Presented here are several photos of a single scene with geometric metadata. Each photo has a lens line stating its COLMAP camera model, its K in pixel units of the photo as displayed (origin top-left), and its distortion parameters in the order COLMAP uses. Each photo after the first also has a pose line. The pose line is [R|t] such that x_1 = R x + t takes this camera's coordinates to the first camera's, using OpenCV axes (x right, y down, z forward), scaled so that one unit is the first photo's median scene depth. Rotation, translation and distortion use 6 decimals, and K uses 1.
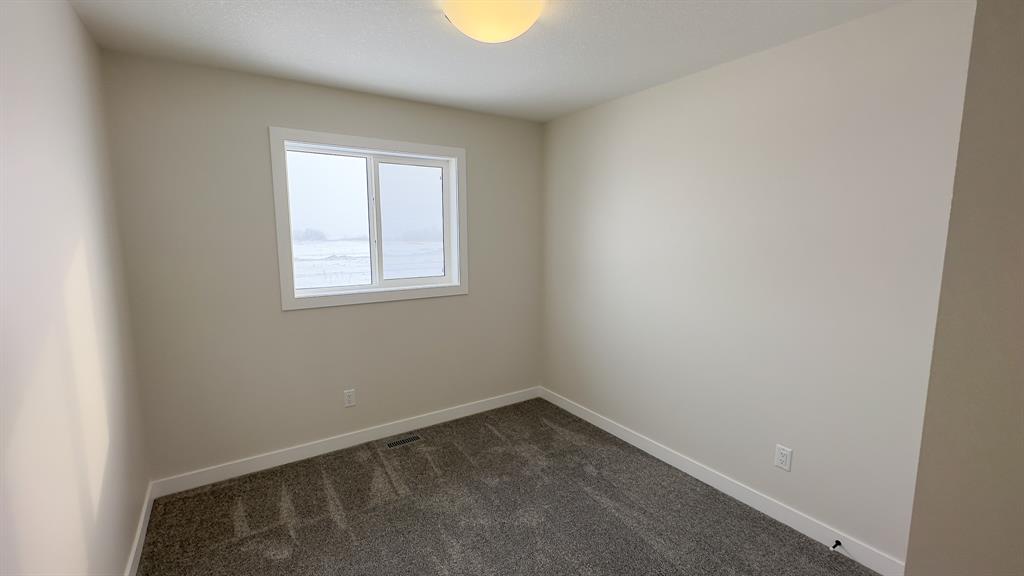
lens RADIAL K [[420.6, 0, 512.0], [0, 420.6, 288.0], [0, 0, 1]] dist [0.000317, 0.000017]
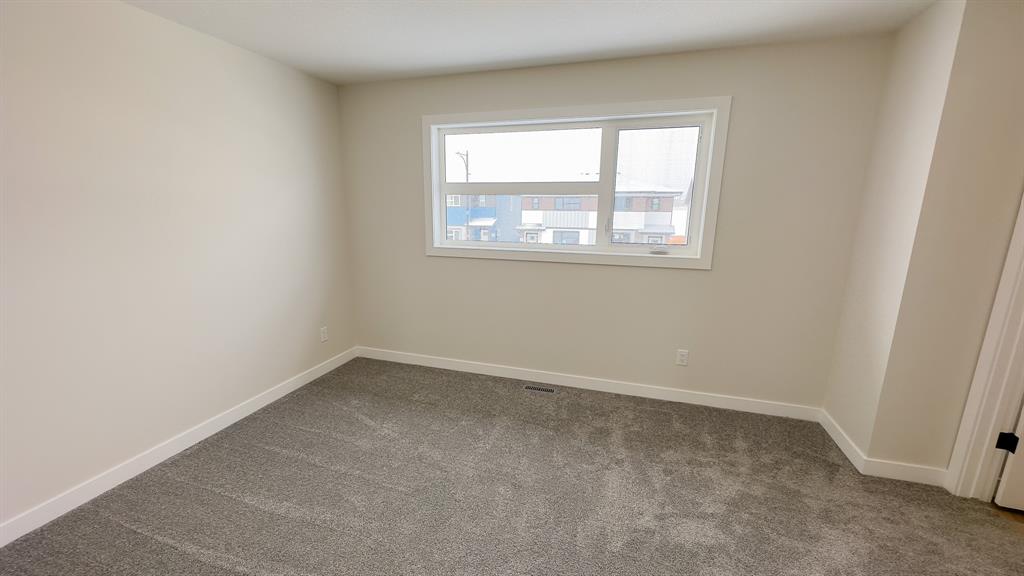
lens RADIAL K [[396.2, 0, 512.0], [0, 396.2, 288.0], [0, 0, 1]] dist [0.000900, 0.000076]
pose [[0.640689, 0.175072, -0.747574, 0.408934], [-0.104920, 0.984487, 0.140634, -0.035292], [0.760598, -0.011667, 0.649119, 0.259081]]
